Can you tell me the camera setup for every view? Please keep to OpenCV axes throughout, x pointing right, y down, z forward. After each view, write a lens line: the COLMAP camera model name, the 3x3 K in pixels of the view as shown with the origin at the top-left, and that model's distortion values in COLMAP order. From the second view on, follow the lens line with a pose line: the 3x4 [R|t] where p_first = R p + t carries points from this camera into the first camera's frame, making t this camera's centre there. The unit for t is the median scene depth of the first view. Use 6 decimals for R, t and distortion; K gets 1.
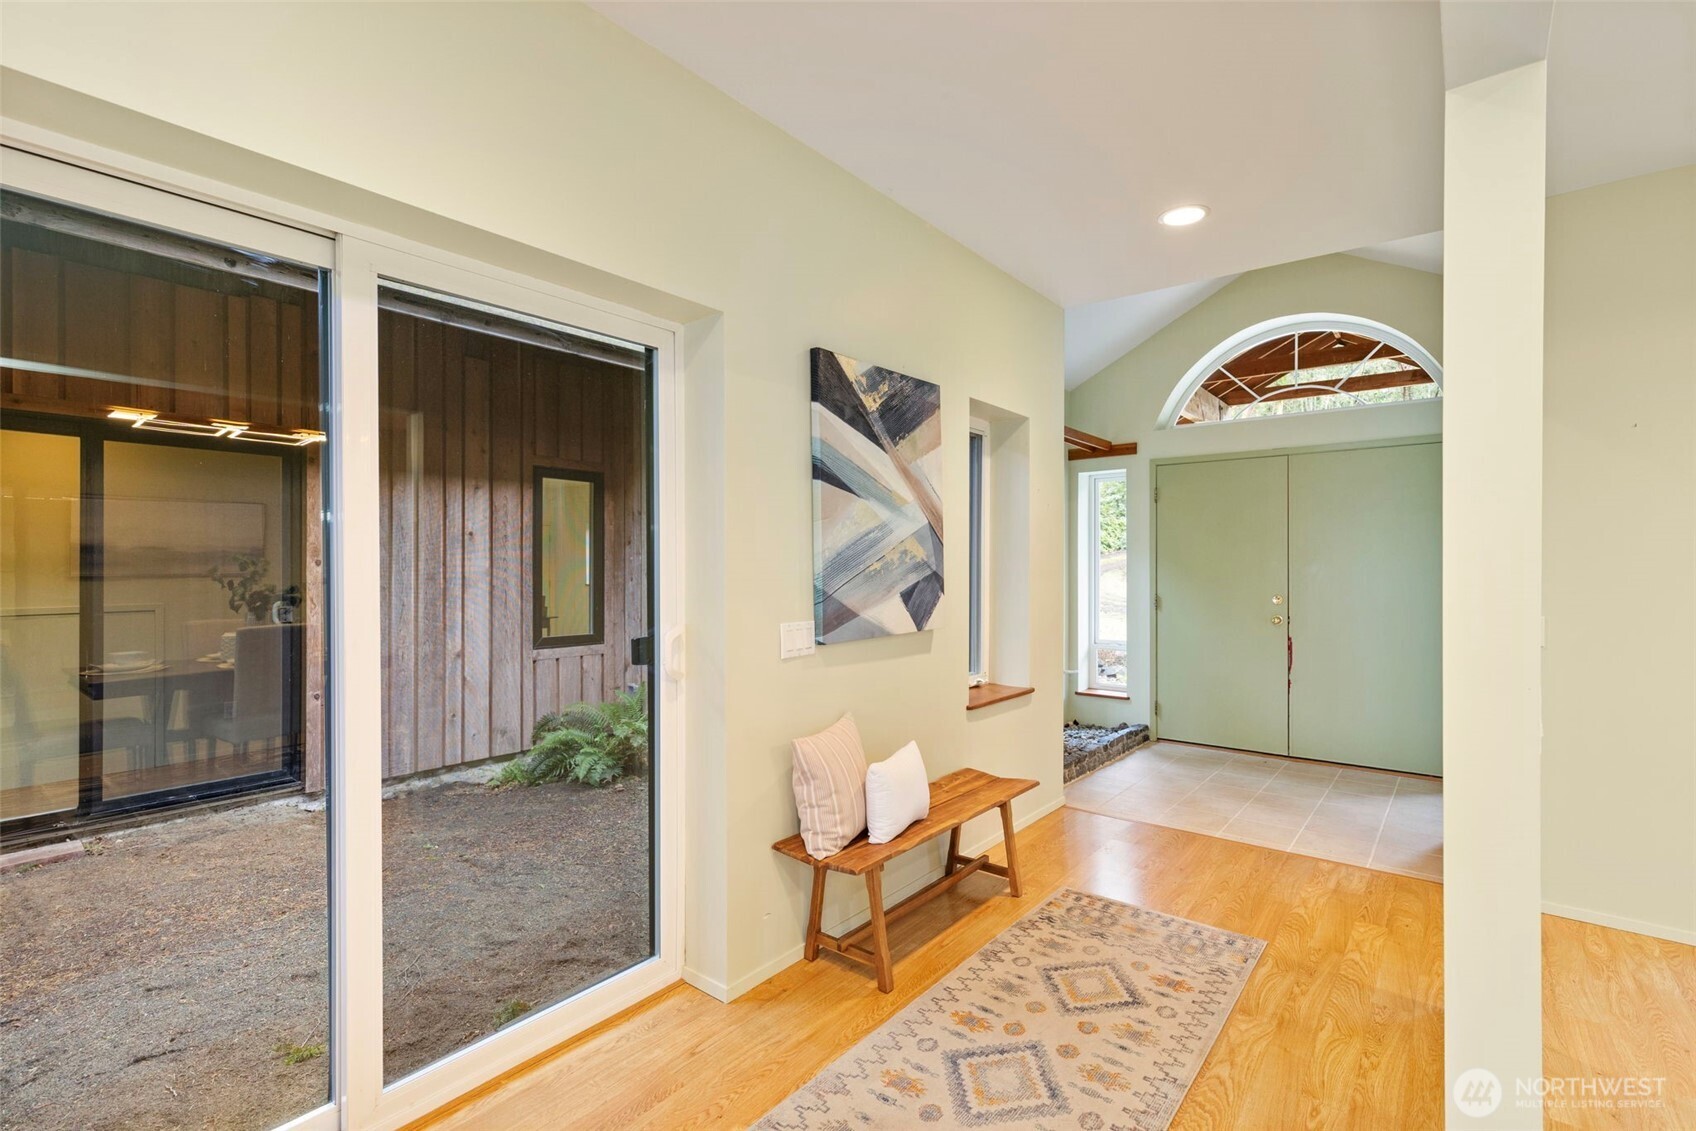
lens RADIAL K [[768.2, 0, 856.9], [0, 768.2, 570.9], [0, 0, 1]] dist [0.004048, -0.000512]
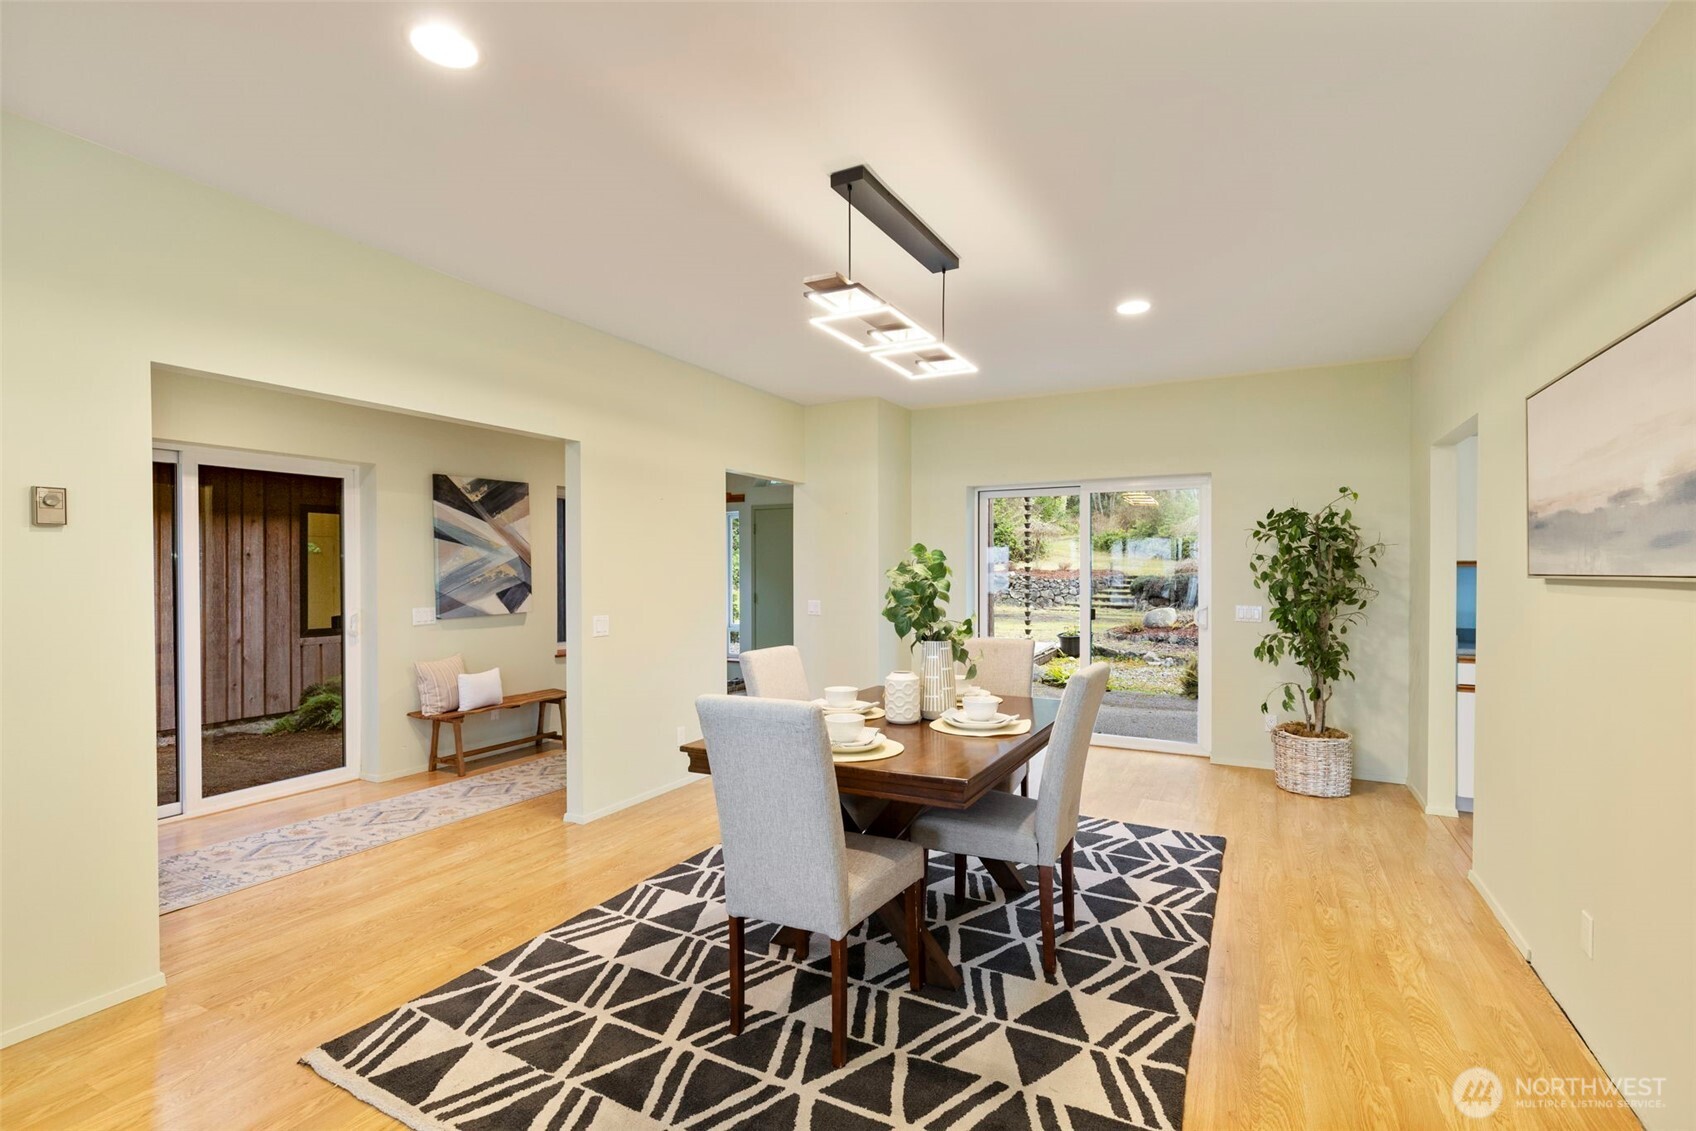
lens RADIAL K [[768.2, 0, 856.9], [0, 768.2, 570.9], [0, 0, 1]] dist [0.004048, -0.000512]
pose [[0.980739, -0.004058, 0.195282, 0.552222], [0.004613, 0.999987, -0.002390, -0.018439], [-0.195270, 0.003245, 0.980744, -1.050727]]
